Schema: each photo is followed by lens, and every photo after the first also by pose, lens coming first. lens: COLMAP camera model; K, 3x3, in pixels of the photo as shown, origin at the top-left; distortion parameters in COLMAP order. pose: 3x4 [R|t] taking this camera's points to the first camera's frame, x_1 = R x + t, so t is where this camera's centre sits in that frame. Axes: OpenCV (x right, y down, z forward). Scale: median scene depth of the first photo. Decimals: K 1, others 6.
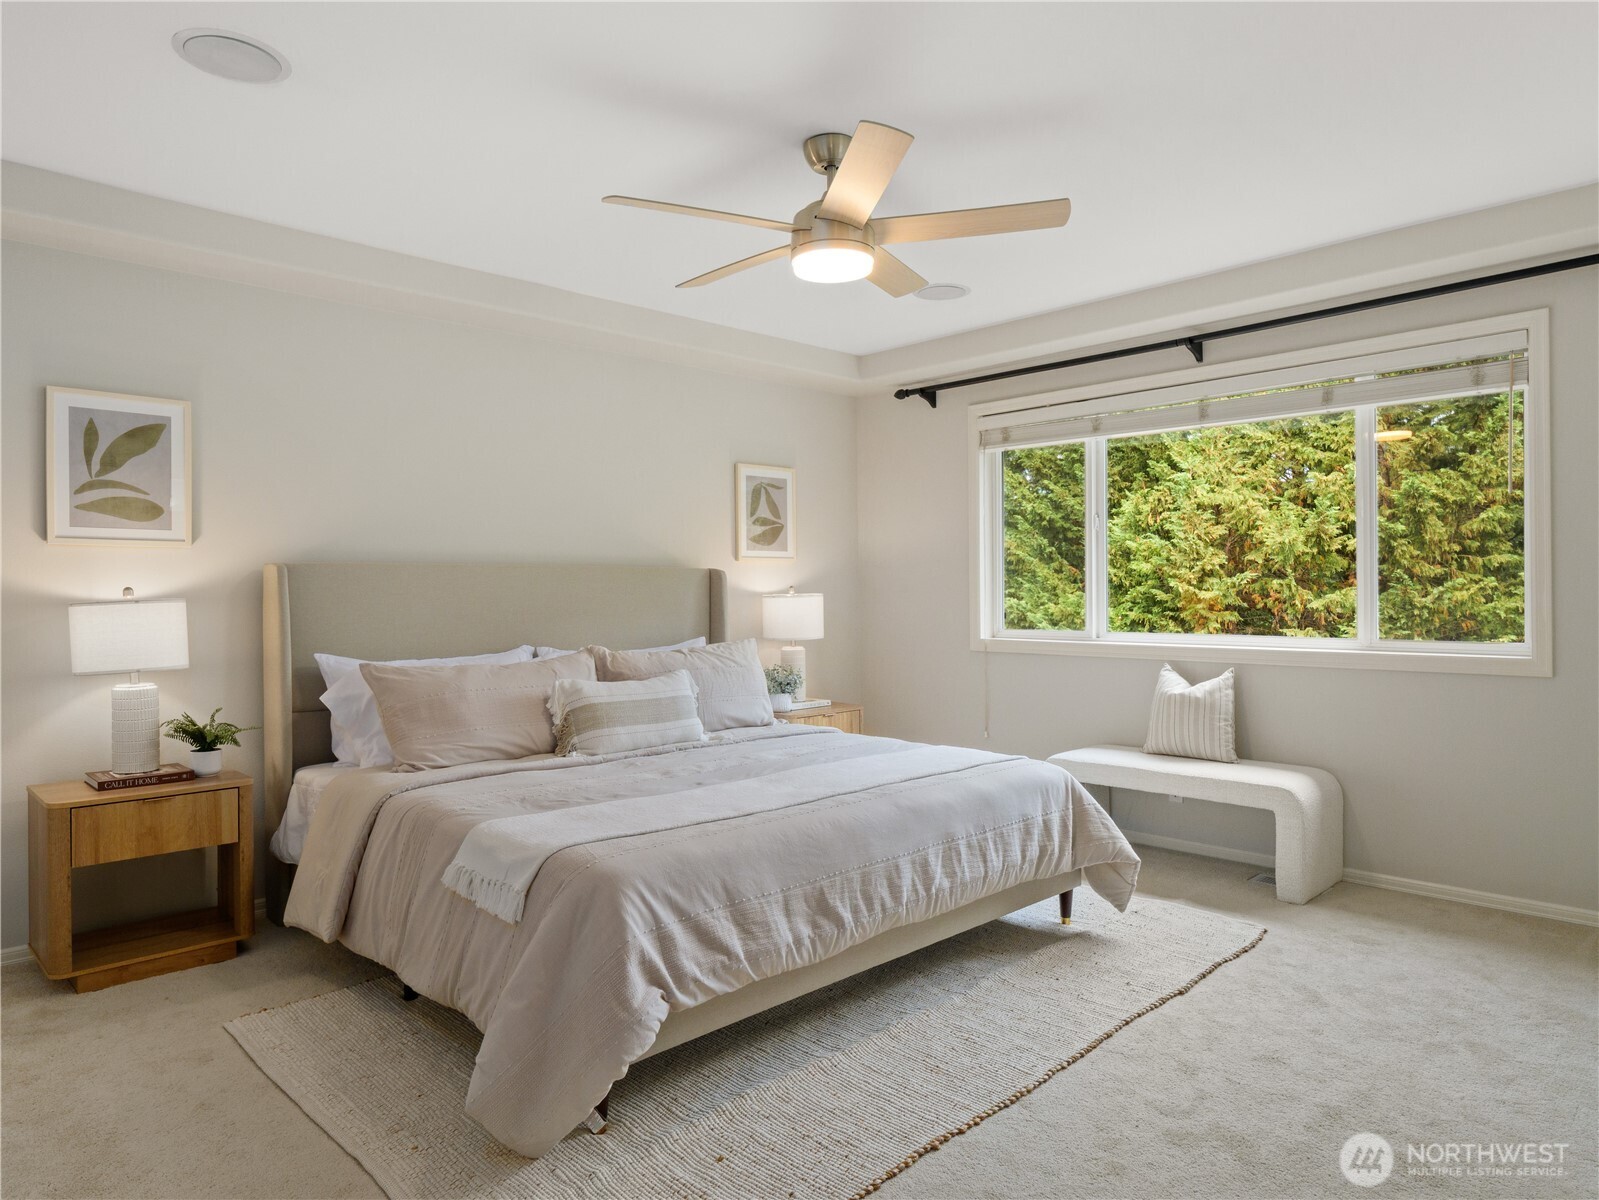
lens RADIAL K [[1040.1, 0, 790.2], [0, 1040.1, 596.7], [0, 0, 1]] dist [-0.009640, 0.001924]
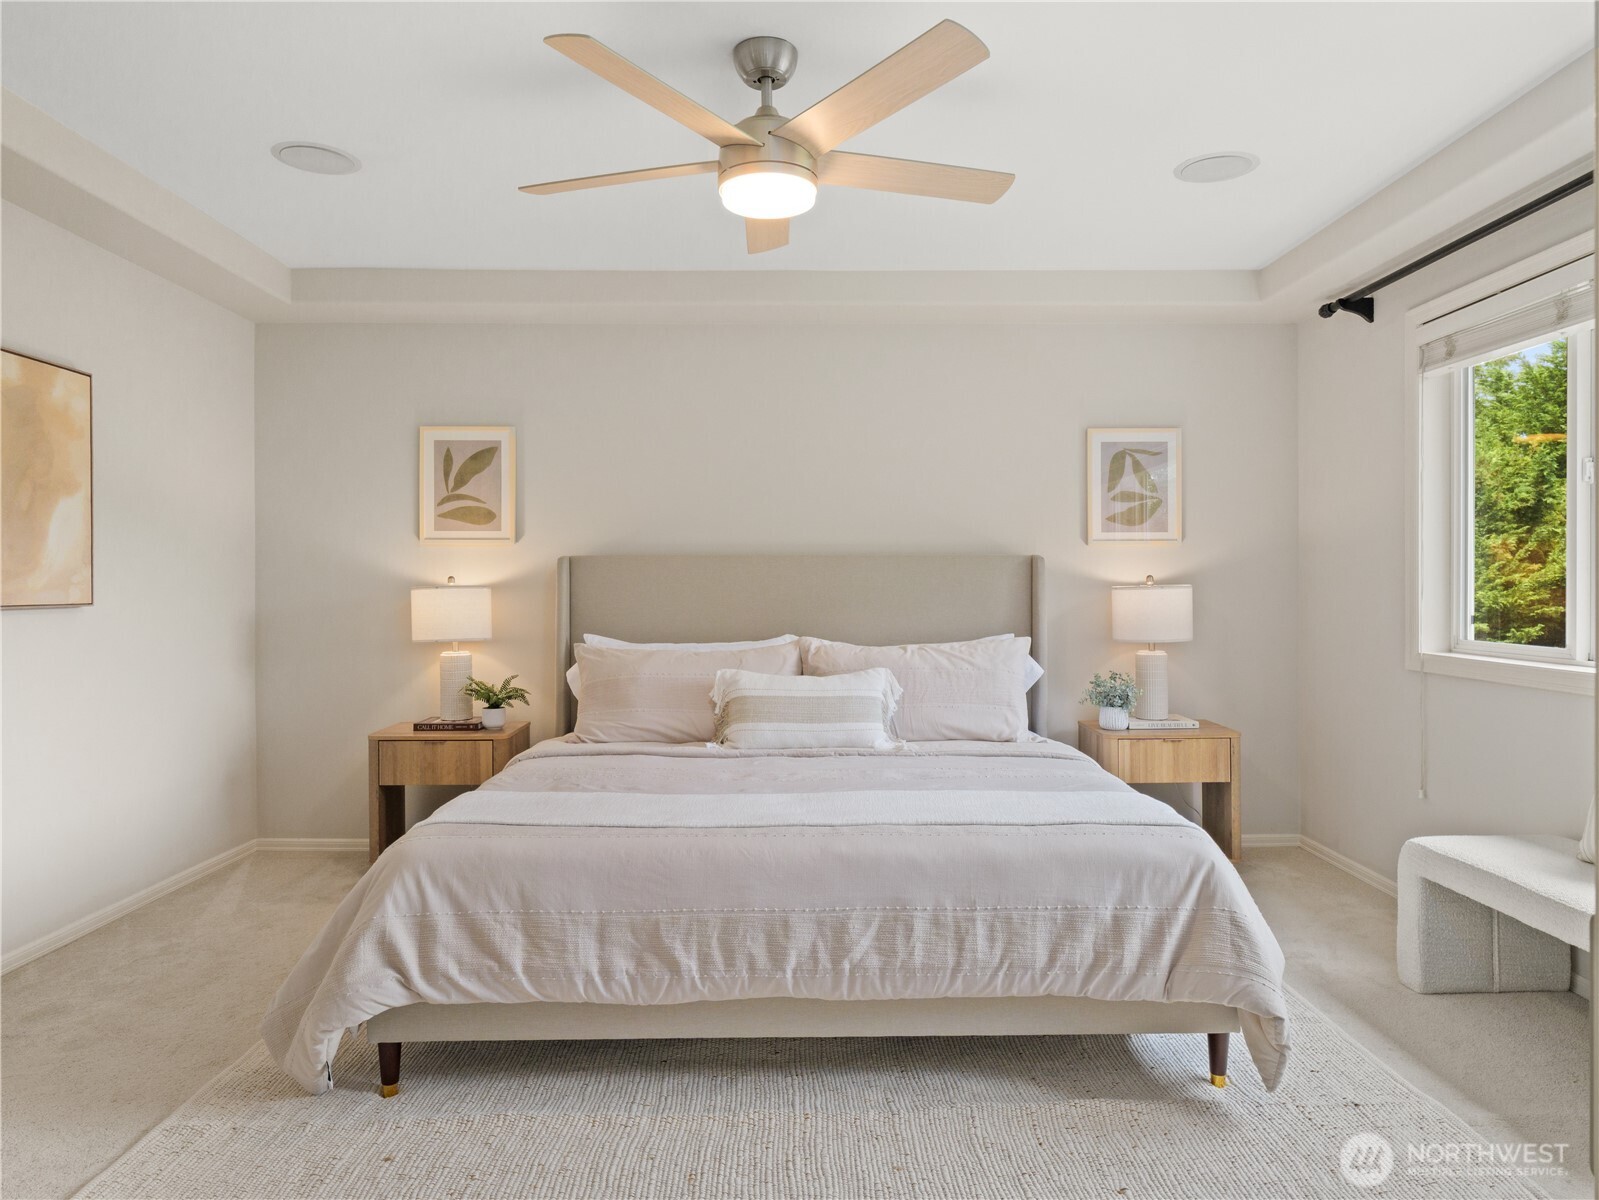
lens RADIAL K [[1040.1, 0, 795.0], [0, 1040.1, 598.1], [0, 0, 1]] dist [-0.009640, 0.001924]
pose [[0.721175, 0.014632, -0.692598, 0.558632], [-0.006816, 0.999878, 0.014027, -0.002962], [0.692719, -0.005395, 0.721187, 0.357245]]
